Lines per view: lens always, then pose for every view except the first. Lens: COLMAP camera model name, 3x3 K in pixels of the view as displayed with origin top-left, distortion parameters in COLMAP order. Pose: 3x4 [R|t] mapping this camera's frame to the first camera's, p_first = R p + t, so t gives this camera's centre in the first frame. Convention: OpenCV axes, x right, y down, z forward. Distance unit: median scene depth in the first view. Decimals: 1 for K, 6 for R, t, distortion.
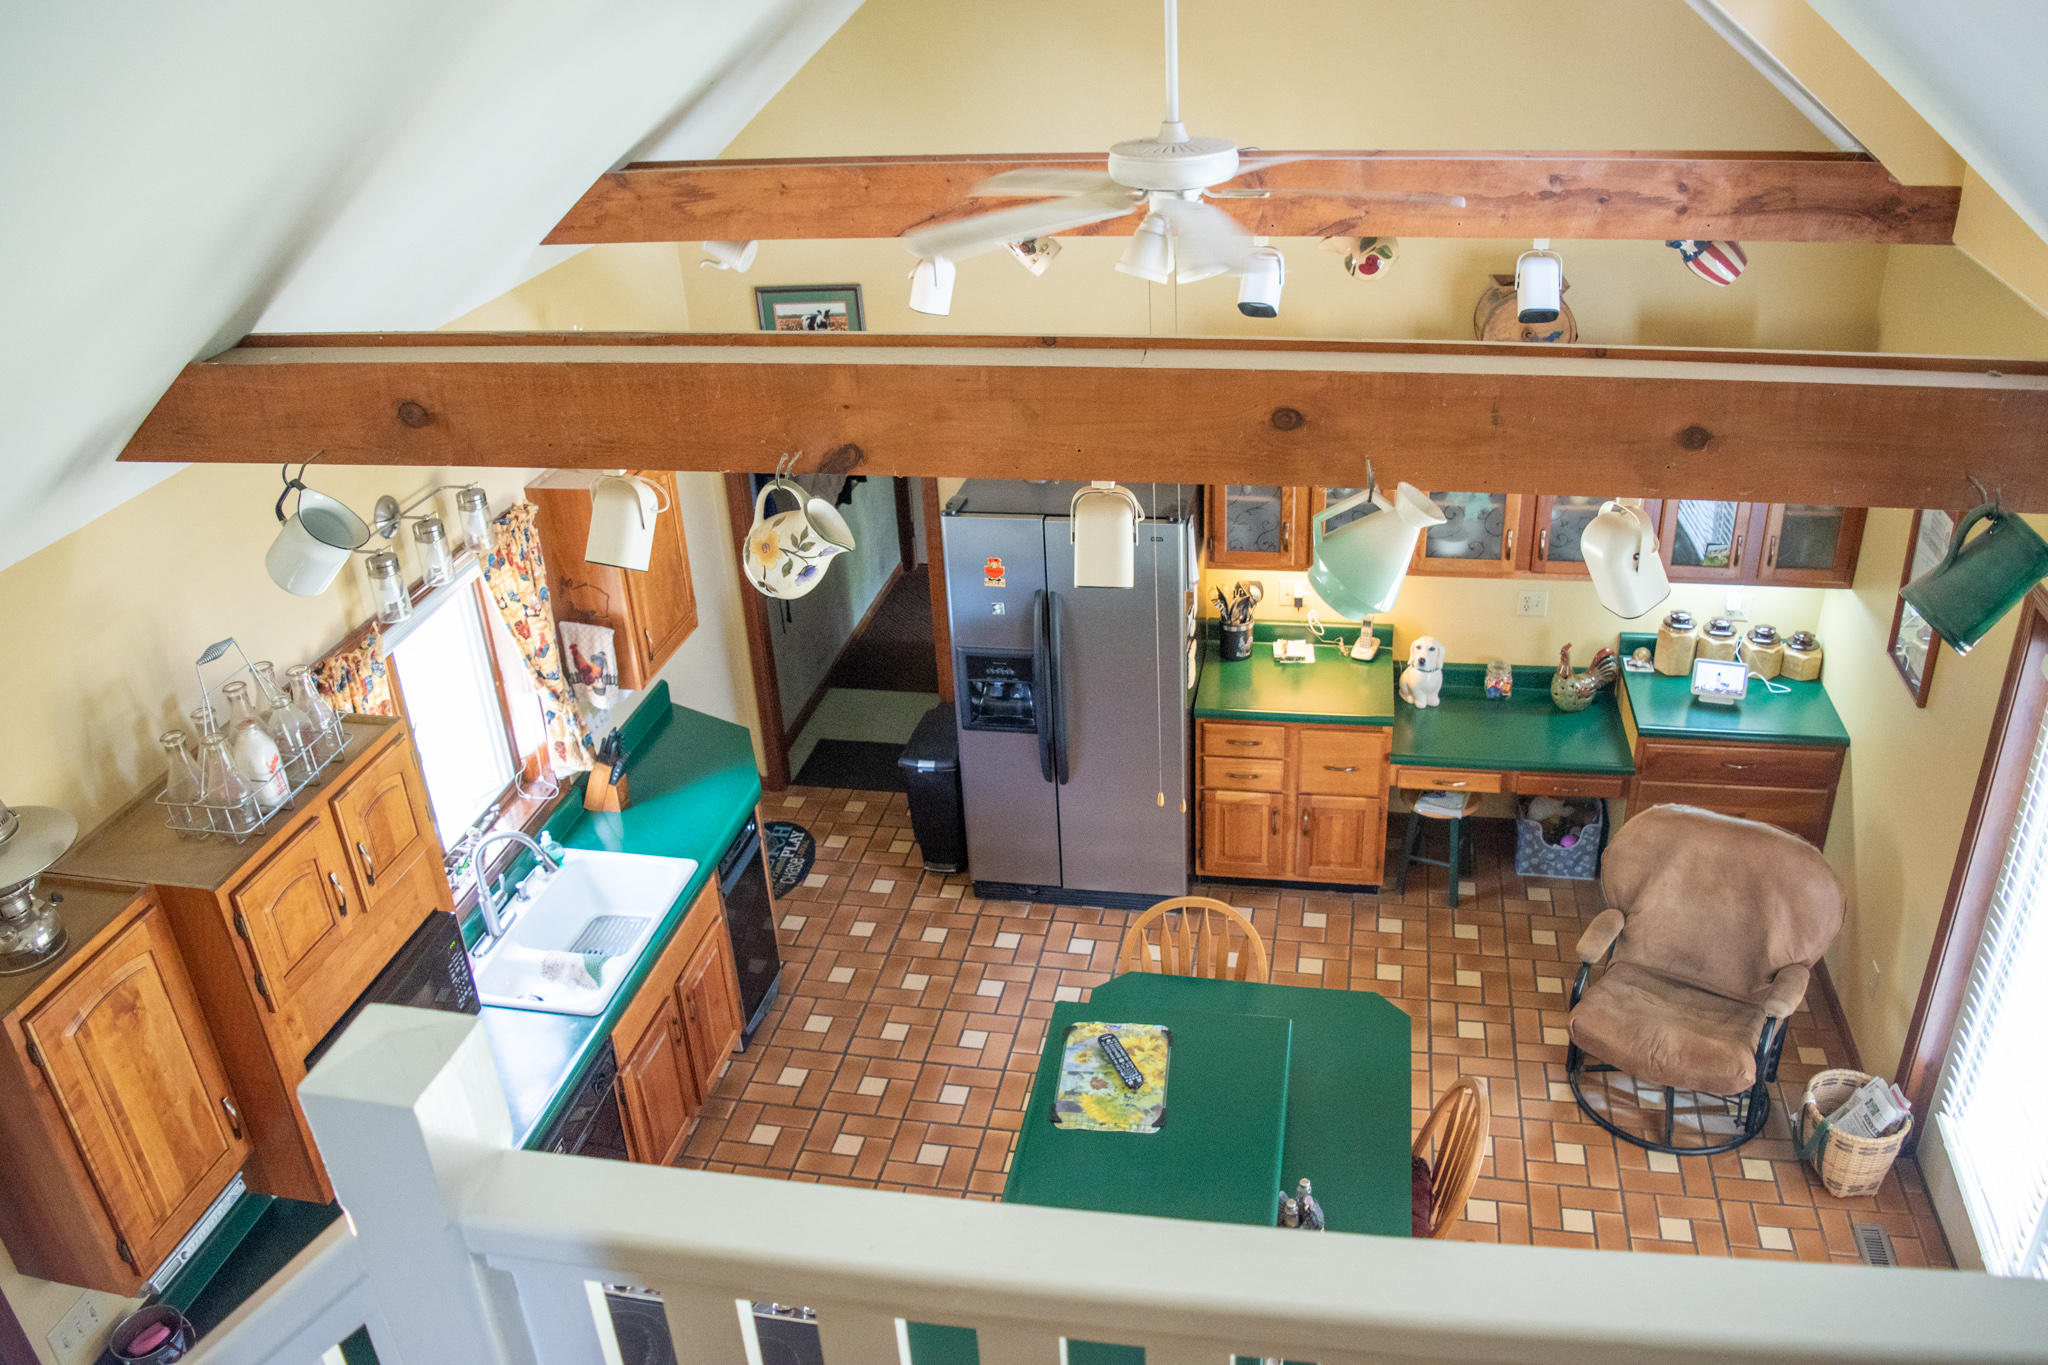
lens RADIAL K [[1610.2, 0, 1024.0], [0, 1610.2, 682.5], [0, 0, 1]] dist [-0.093832, 0.020772]
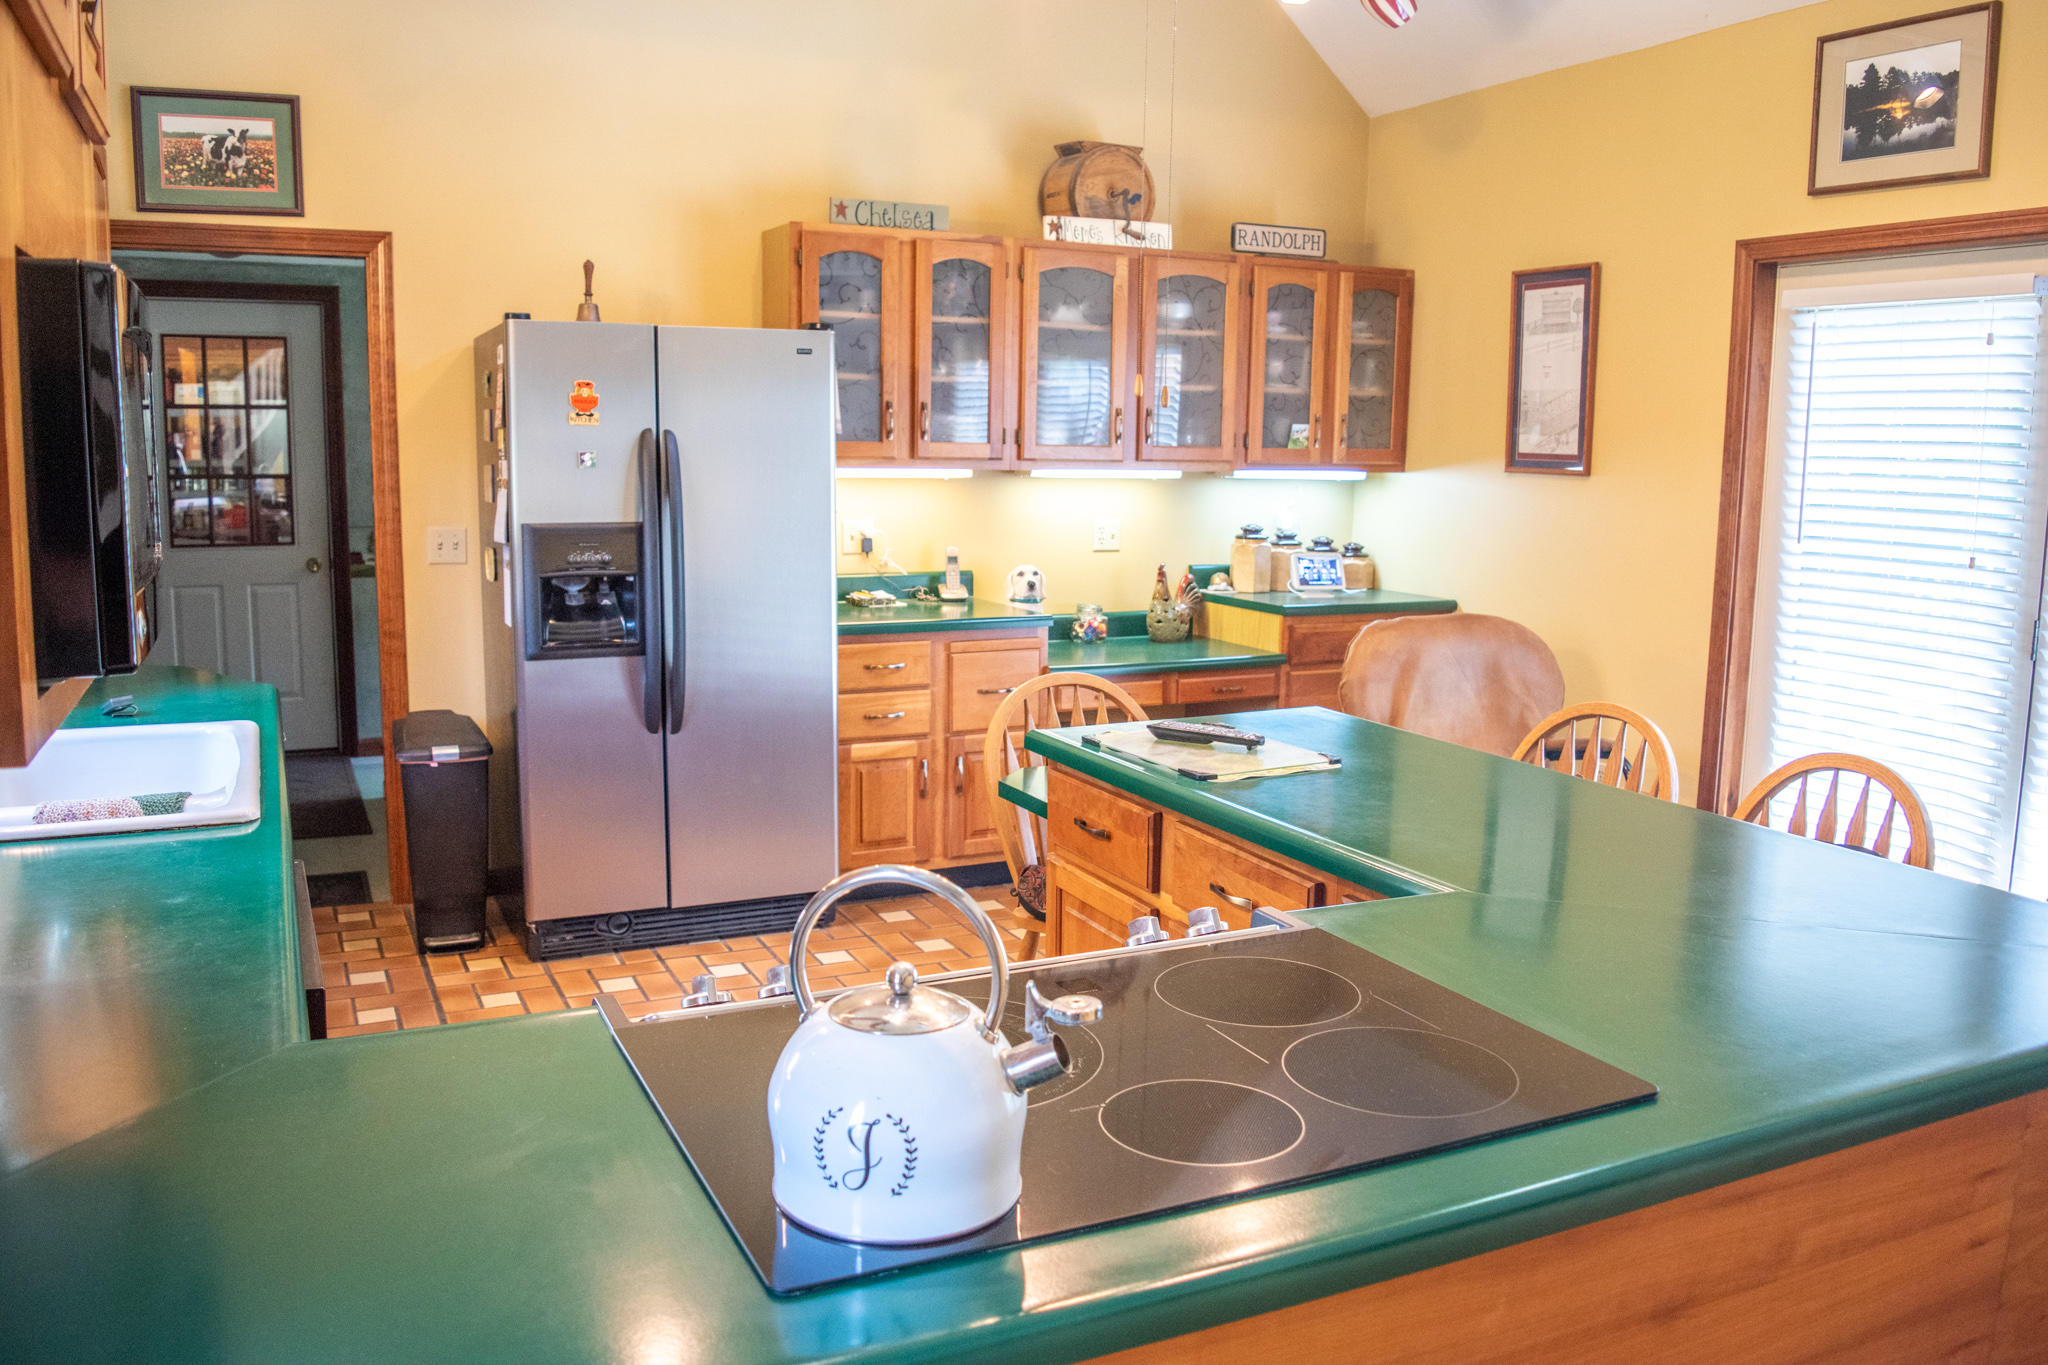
lens RADIAL K [[1610.2, 0, 1024.0], [0, 1610.2, 682.5], [0, 0, 1]] dist [-0.093832, 0.020772]
pose [[0.793458, -0.028215, 0.607971, -0.274835], [0.233263, 0.936744, -0.260957, 0.256172], [-0.562150, 0.348875, 0.749849, 0.374247]]
